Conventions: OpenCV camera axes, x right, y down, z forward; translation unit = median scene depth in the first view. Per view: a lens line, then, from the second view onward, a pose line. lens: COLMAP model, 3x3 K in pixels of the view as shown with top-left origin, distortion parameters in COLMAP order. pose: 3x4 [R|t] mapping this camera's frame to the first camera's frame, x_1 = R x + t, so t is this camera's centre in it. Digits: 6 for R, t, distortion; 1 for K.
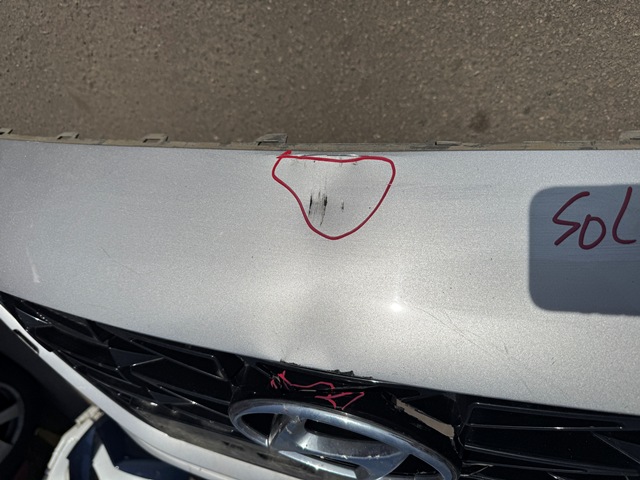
lens RADIAL K [[482.7, 0, 320.0], [0, 482.7, 240.0], [0, 0, 1]] dist [-0.040450, 0.030526]
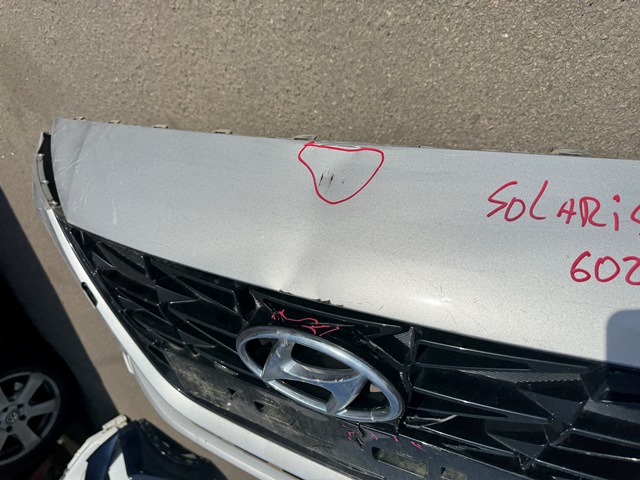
lens RADIAL K [[457.7, 0, 318.3], [0, 457.7, 222.7], [0, 0, 1]] dist [0.008209, -0.023472]
pose [[0.981616, 0.148340, -0.120102, 0.072163], [-0.165135, 0.975597, -0.144707, 0.117230], [0.095706, 0.161880, 0.982158, -0.125218]]
